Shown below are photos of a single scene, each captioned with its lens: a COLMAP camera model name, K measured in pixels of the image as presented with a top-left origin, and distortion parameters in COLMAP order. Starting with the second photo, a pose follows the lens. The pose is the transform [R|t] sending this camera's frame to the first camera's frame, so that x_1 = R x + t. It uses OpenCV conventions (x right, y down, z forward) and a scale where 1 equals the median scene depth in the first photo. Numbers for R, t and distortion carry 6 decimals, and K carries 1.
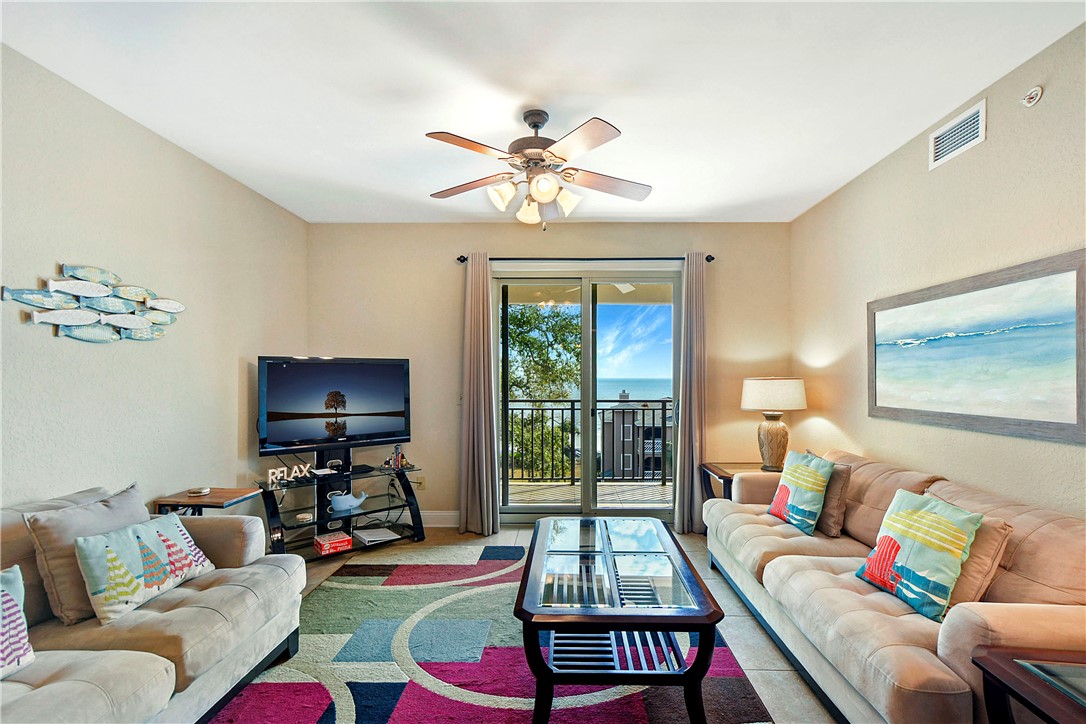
lens RADIAL K [[465.0, 0, 586.2], [0, 465.0, 377.9], [0, 0, 1]] dist [0.019425, 0.000274]
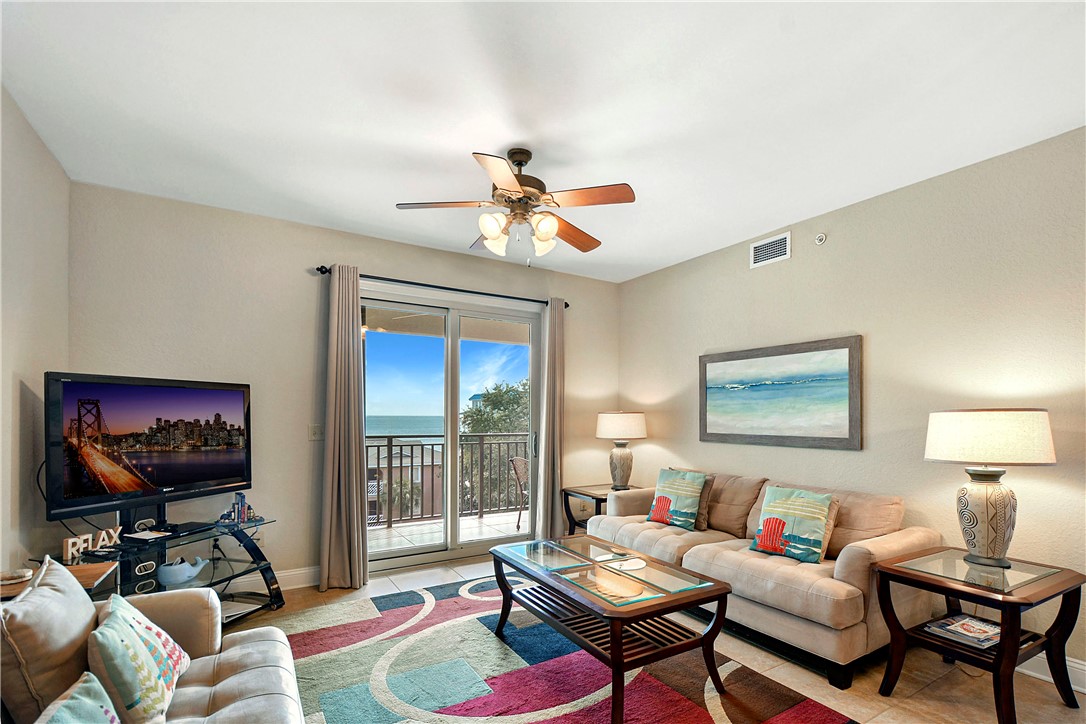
lens RADIAL K [[482.1, 0, 540.4], [0, 482.1, 414.1], [0, 0, 1]] dist [-0.000316, -0.000064]
pose [[0.857541, 0.007234, 0.514365, -0.520536], [-0.004761, 0.999970, -0.006127, 0.017474], [-0.514394, 0.002806, 0.857549, 0.054912]]
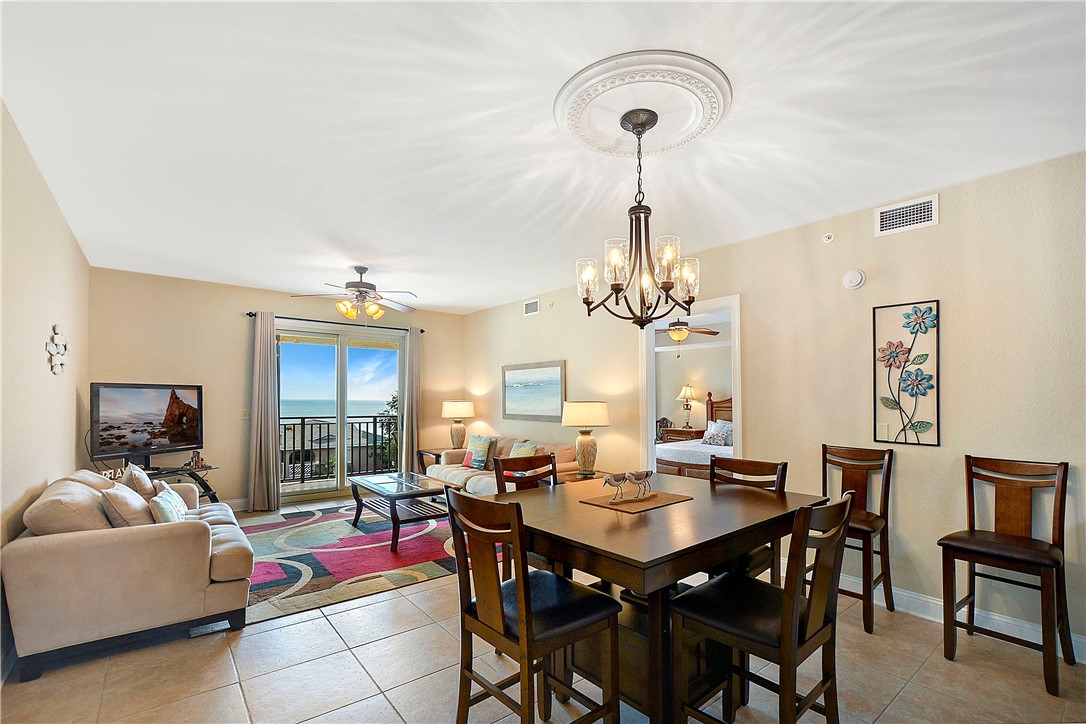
lens RADIAL K [[480.5, 0, 562.1], [0, 480.5, 393.5], [0, 0, 1]] dist [-0.001983, -0.000173]
pose [[0.773341, 0.010639, 0.633901, -0.622978], [-0.002876, 0.999908, -0.013273, -0.004600], [-0.633983, 0.008442, 0.773301, -0.939871]]
